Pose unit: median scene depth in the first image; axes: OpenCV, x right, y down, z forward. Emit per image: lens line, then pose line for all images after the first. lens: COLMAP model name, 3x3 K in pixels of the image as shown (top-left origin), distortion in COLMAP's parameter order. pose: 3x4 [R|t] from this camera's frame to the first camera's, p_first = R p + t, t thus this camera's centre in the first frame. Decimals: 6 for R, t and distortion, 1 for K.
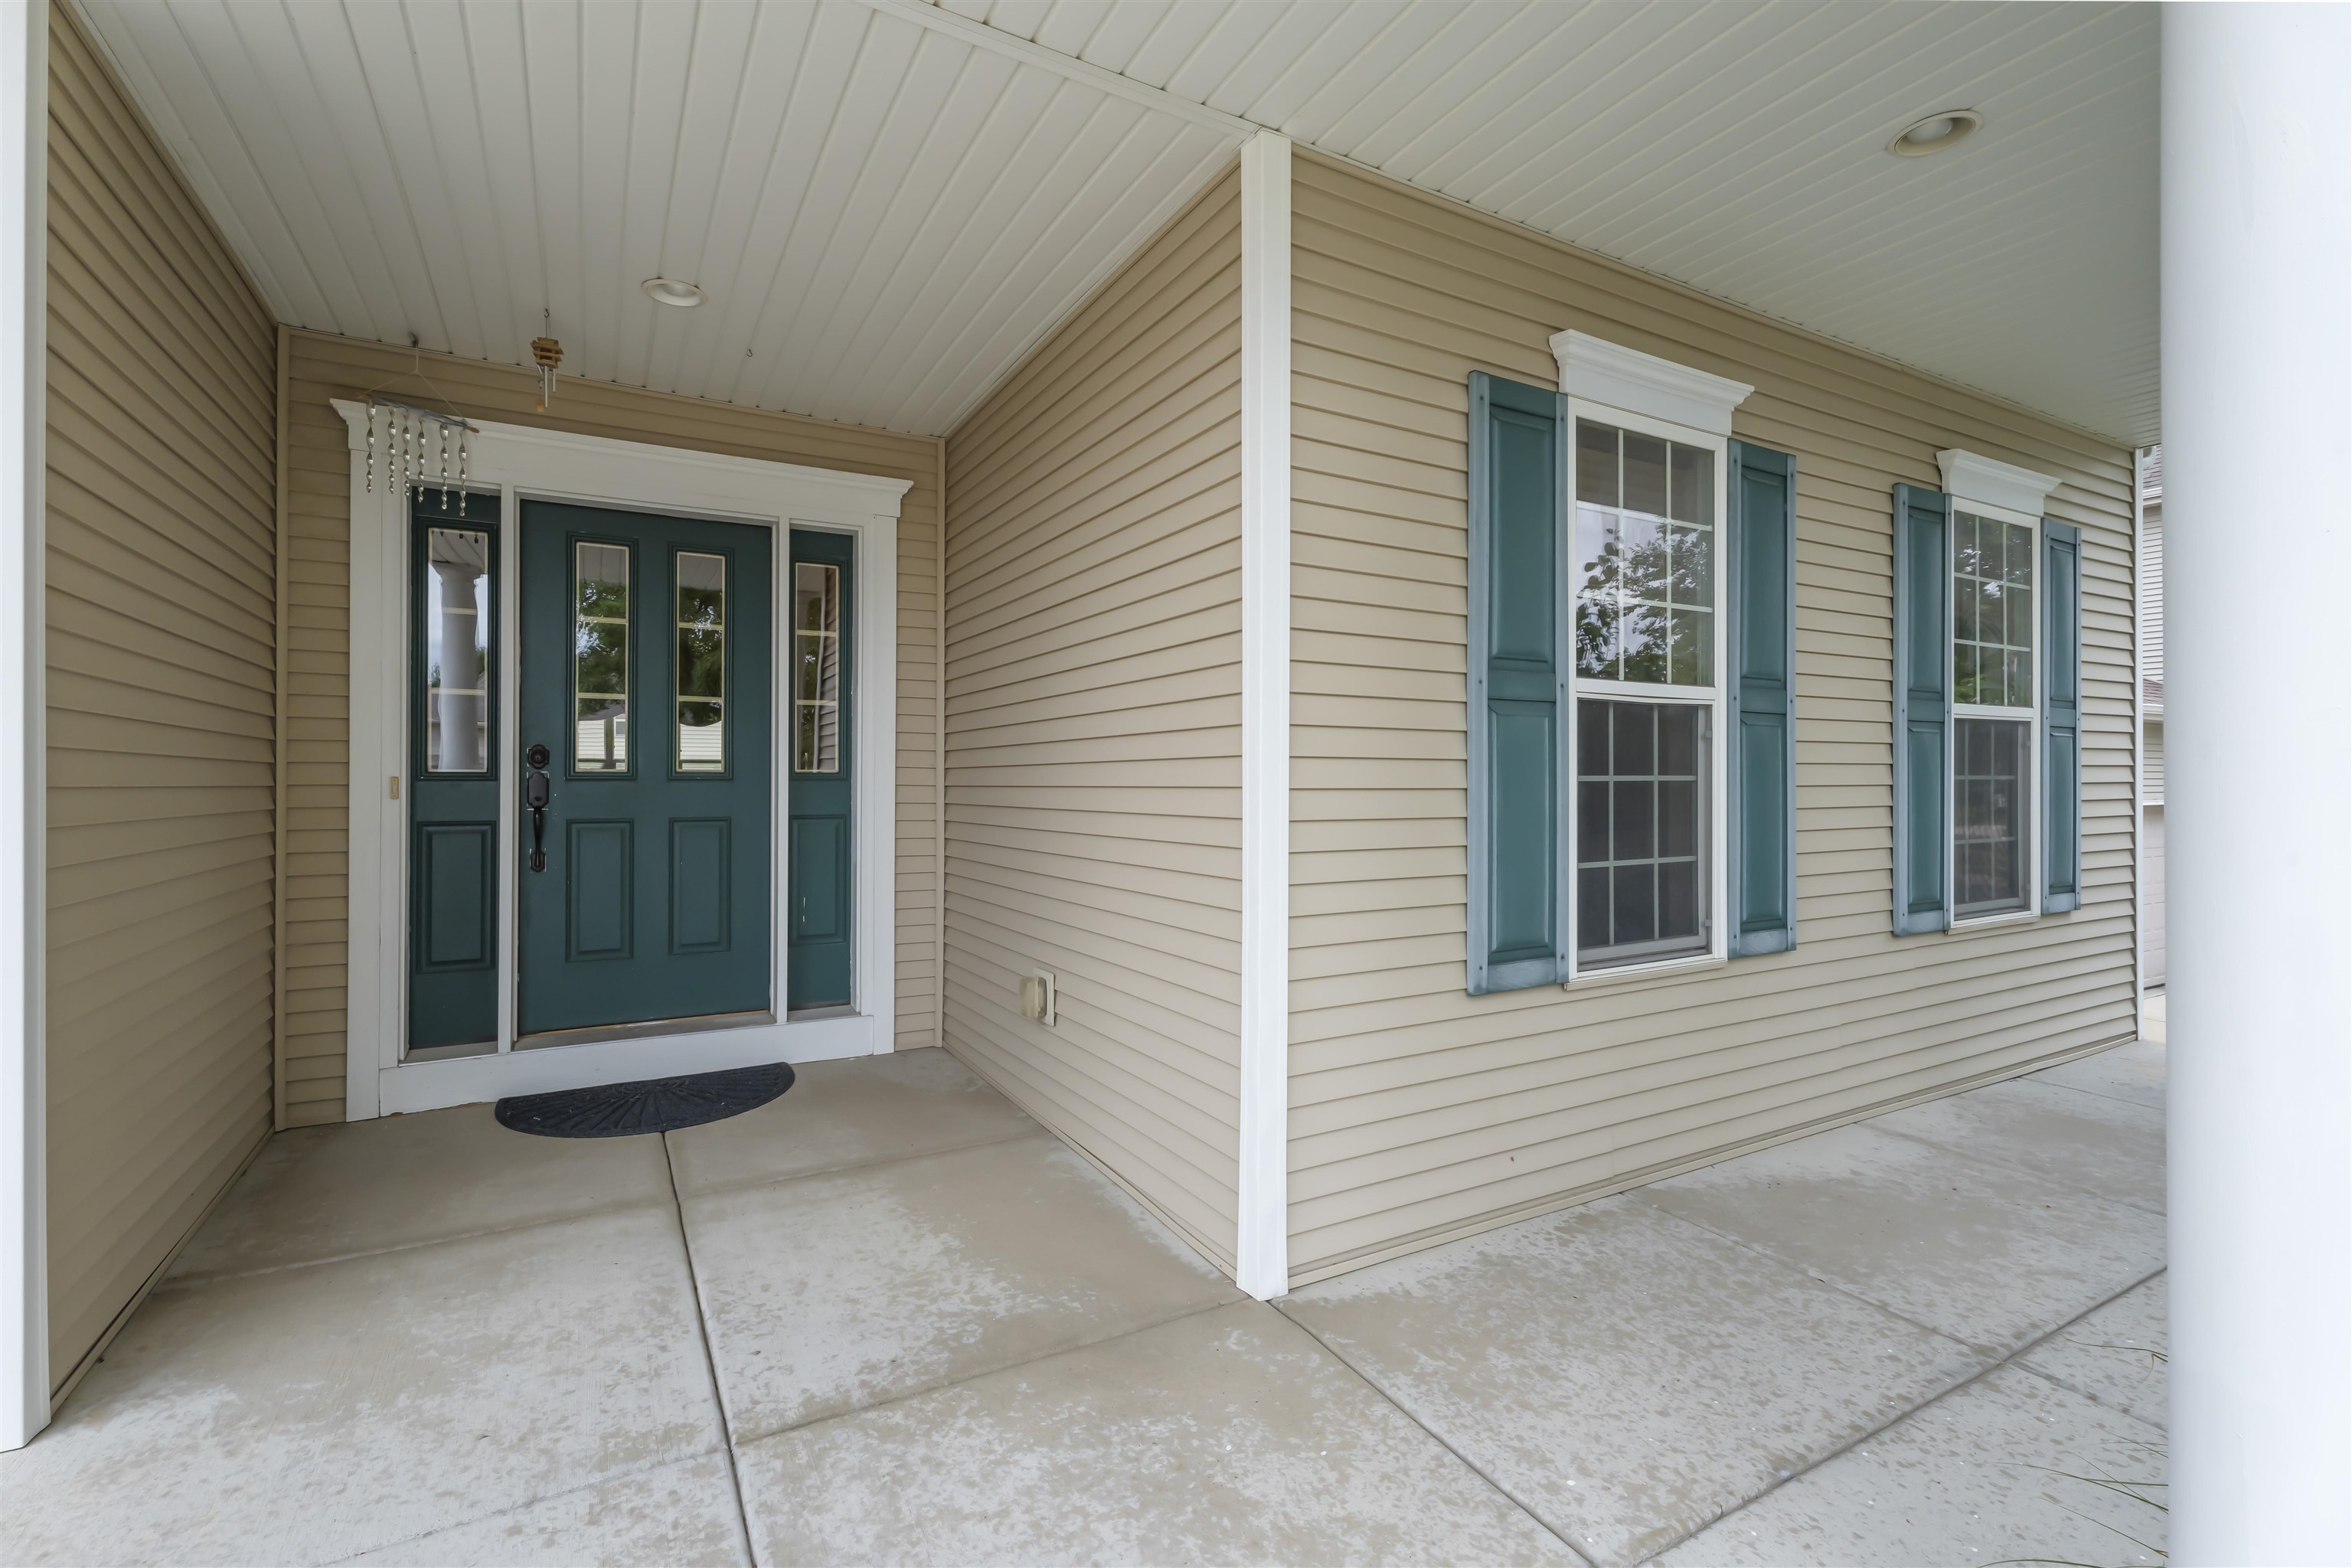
lens RADIAL K [[1043.4, 0, 1169.3], [0, 1043.4, 792.1], [0, 0, 1]] dist [0.002200, -0.000135]
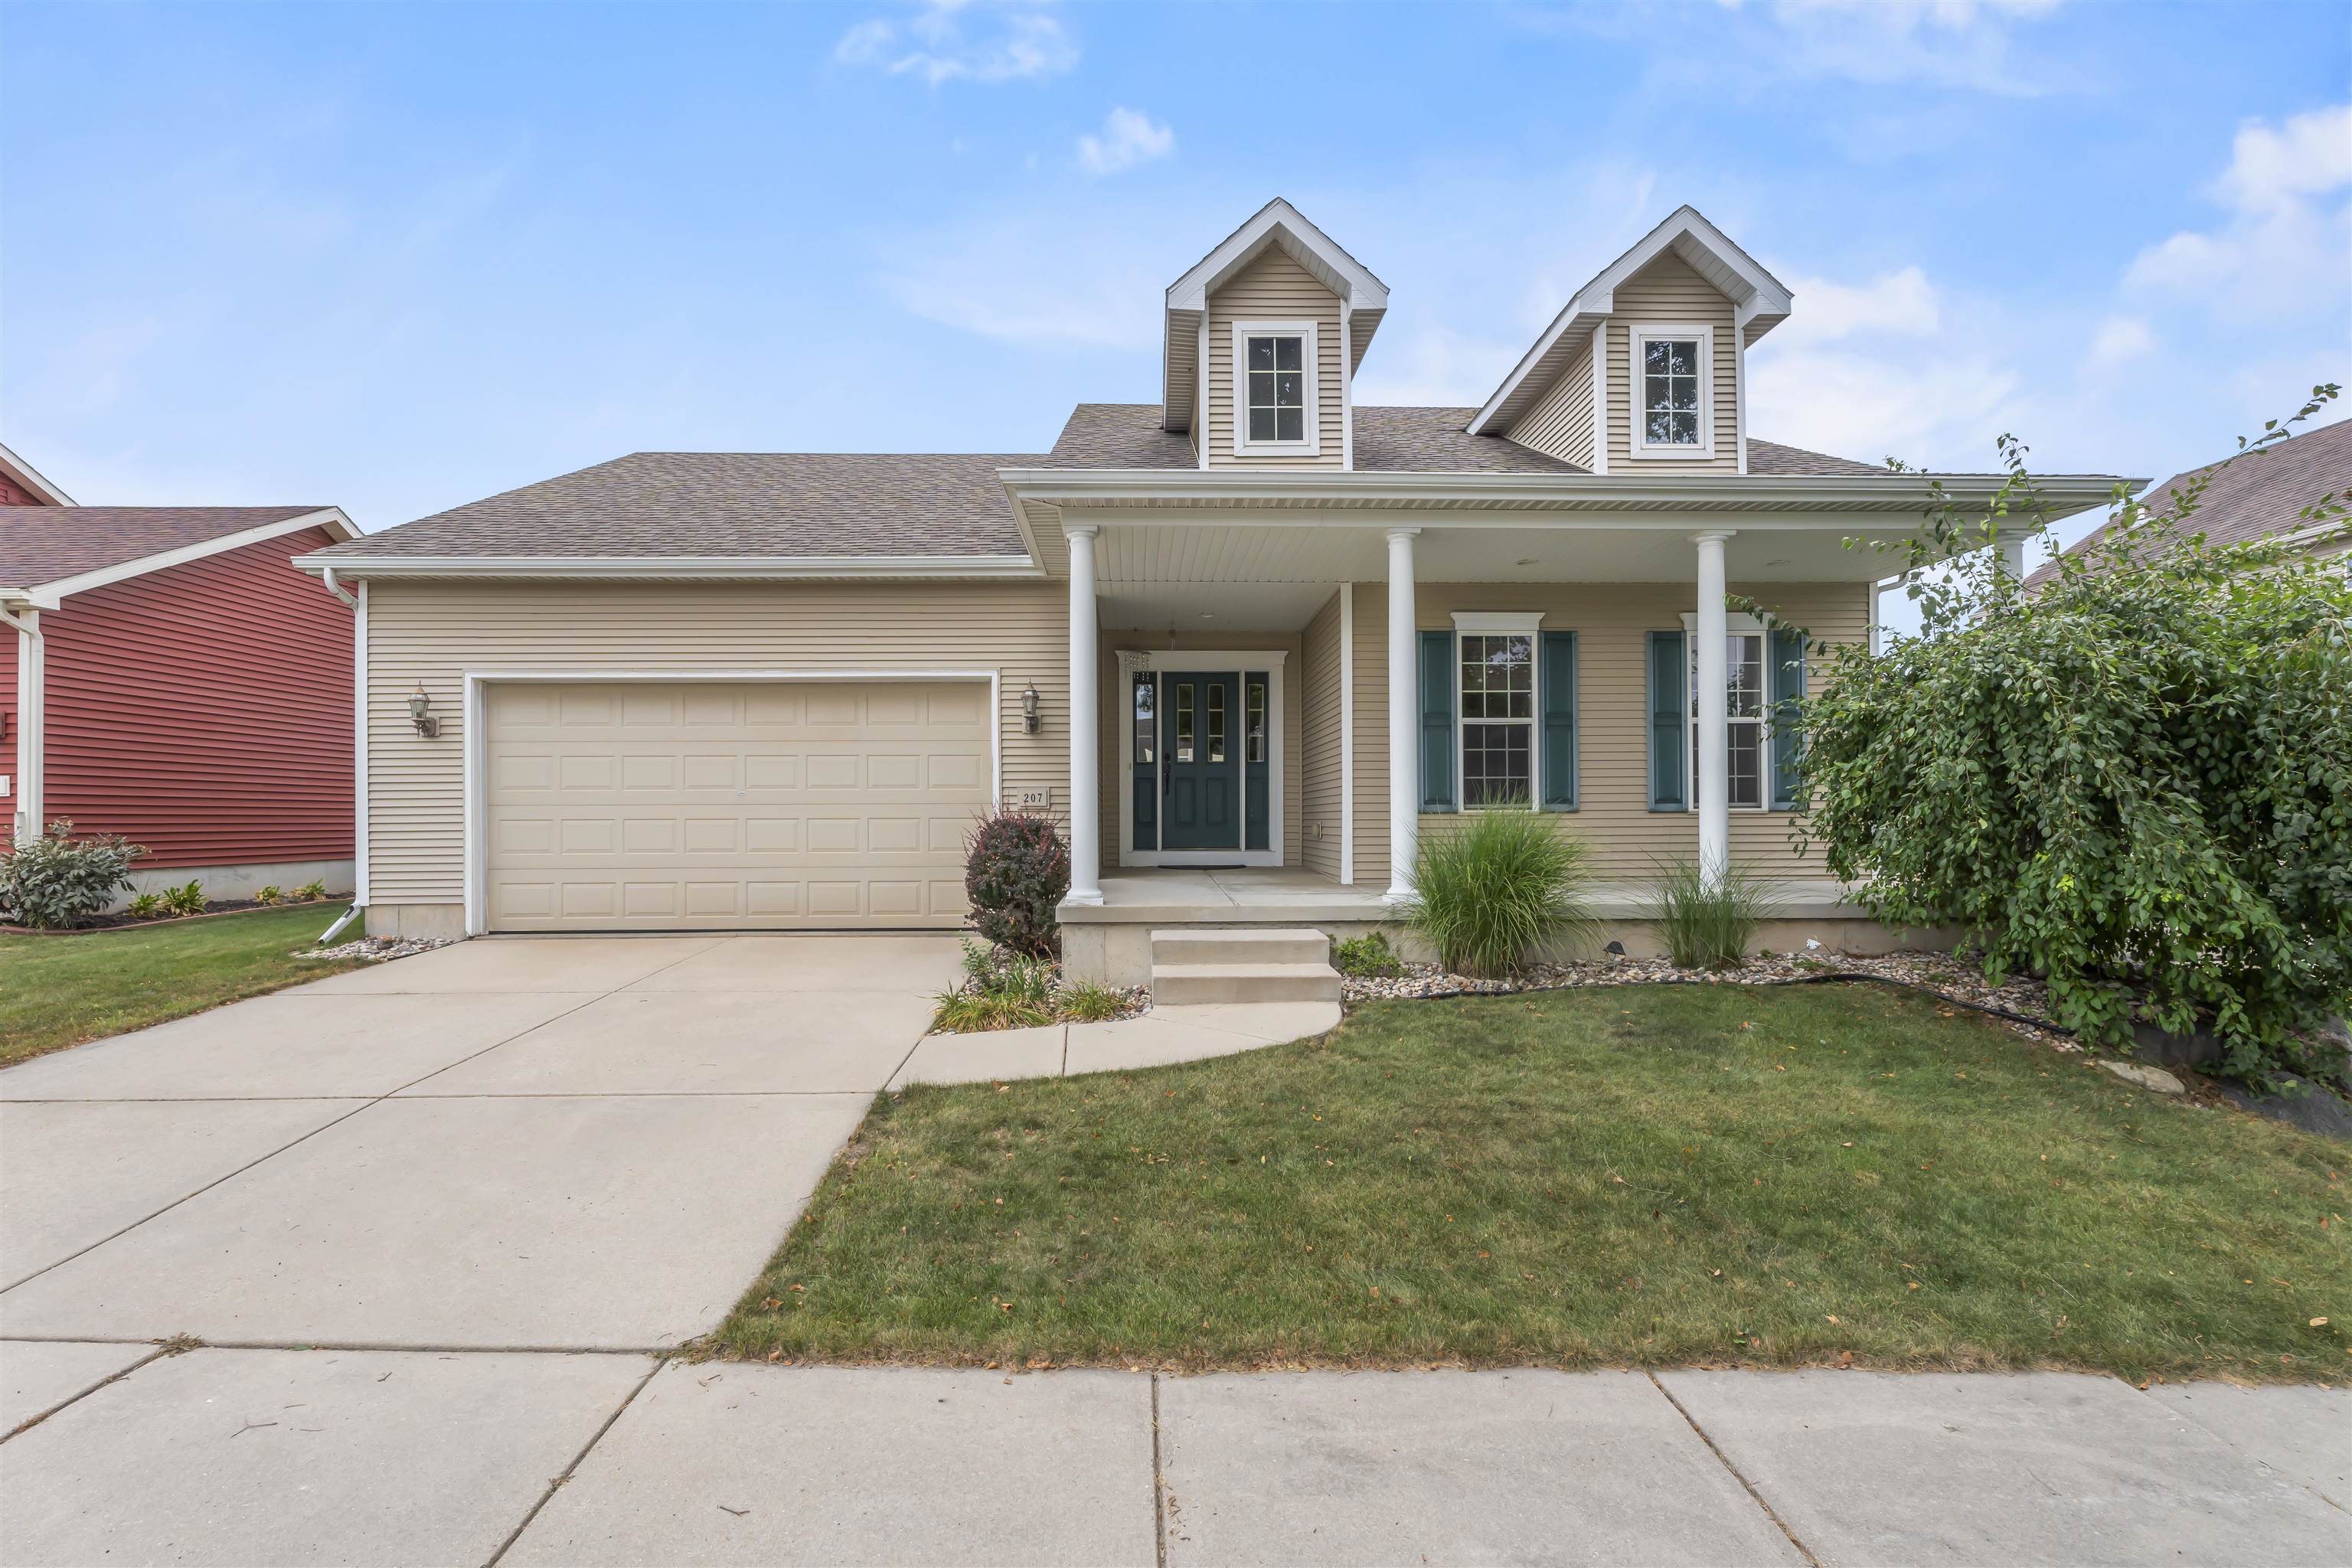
lens RADIAL K [[1043.4, 0, 1169.3], [0, 1043.4, 792.1], [0, 0, 1]] dist [0.002200, -0.000135]
pose [[0.889084, -0.014540, -0.457513, 0.831719], [0.000662, 0.999535, -0.030477, 0.169529], [0.457743, 0.026794, 0.888681, -1.784855]]
